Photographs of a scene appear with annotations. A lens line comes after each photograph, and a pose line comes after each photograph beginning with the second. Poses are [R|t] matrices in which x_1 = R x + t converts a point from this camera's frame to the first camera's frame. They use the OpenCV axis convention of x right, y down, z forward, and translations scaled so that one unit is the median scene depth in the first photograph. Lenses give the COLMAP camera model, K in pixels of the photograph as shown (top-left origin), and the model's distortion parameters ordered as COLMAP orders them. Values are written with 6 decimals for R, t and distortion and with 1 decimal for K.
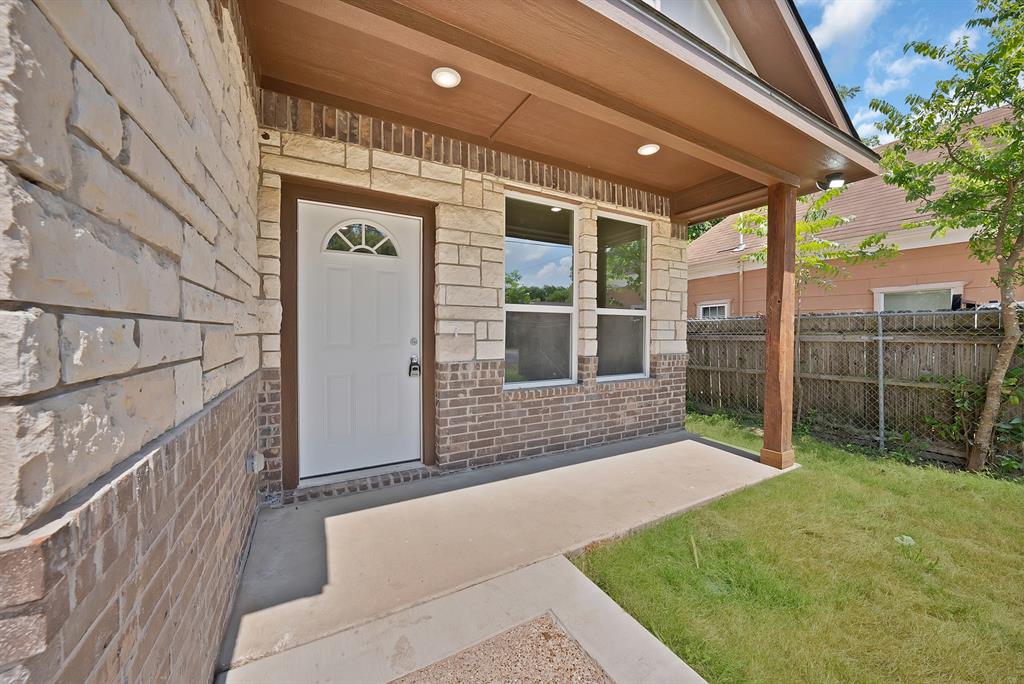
lens RADIAL K [[374.7, 0, 511.0], [0, 374.7, 338.9], [0, 0, 1]] dist [-0.026796, 0.006176]
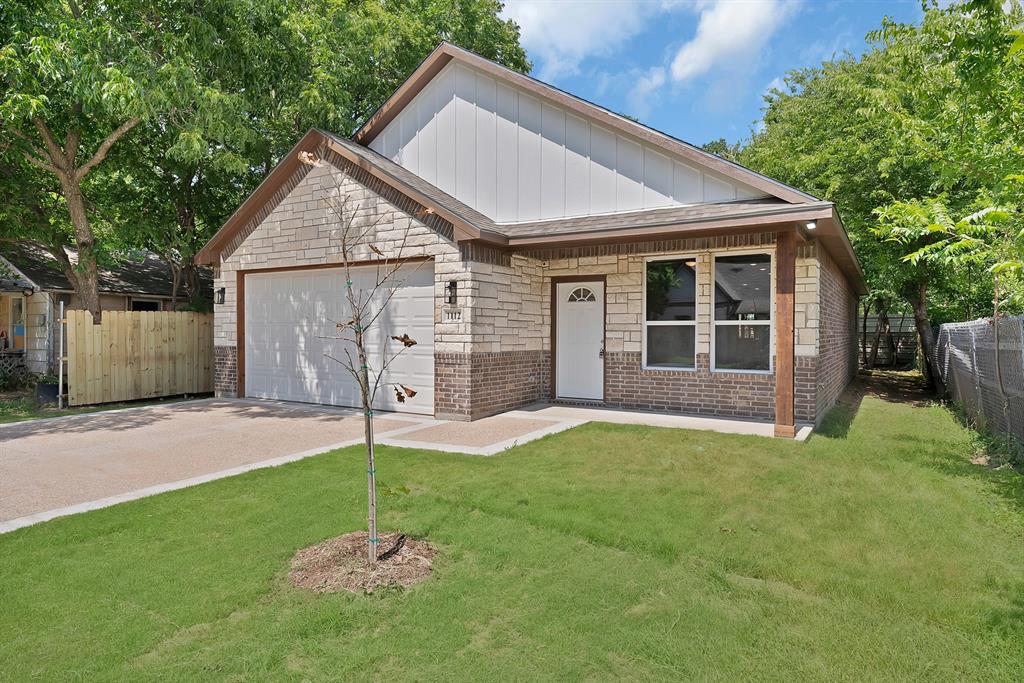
lens RADIAL K [[615.3, 0, 506.6], [0, 615.3, 338.7], [0, 0, 1]] dist [0.020015, -0.000136]
pose [[0.472036, 0.006649, -0.881554, 2.361376], [-0.018984, 0.999816, -0.002624, 0.009706], [0.881375, 0.017974, 0.472076, -1.012821]]
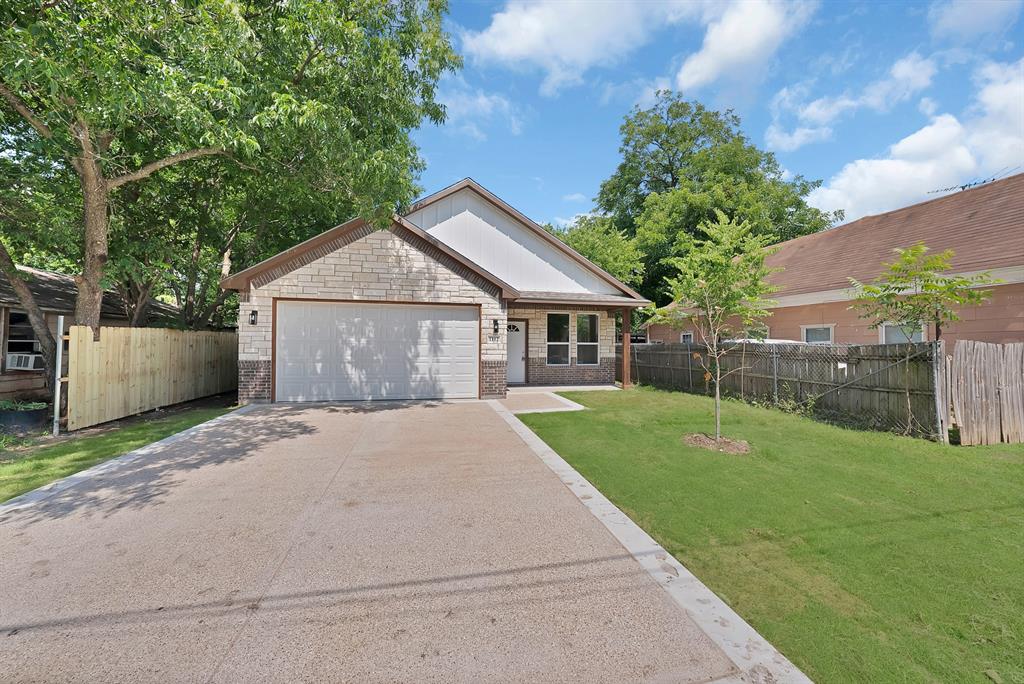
lens RADIAL K [[374.7, 0, 511.0], [0, 374.7, 338.9], [0, 0, 1]] dist [-0.026796, 0.006176]
pose [[0.957931, -0.001626, -0.286993, 0.736405], [-0.008231, 0.999417, -0.033136, -0.002358], [0.286880, 0.034104, 0.957359, -2.769366]]
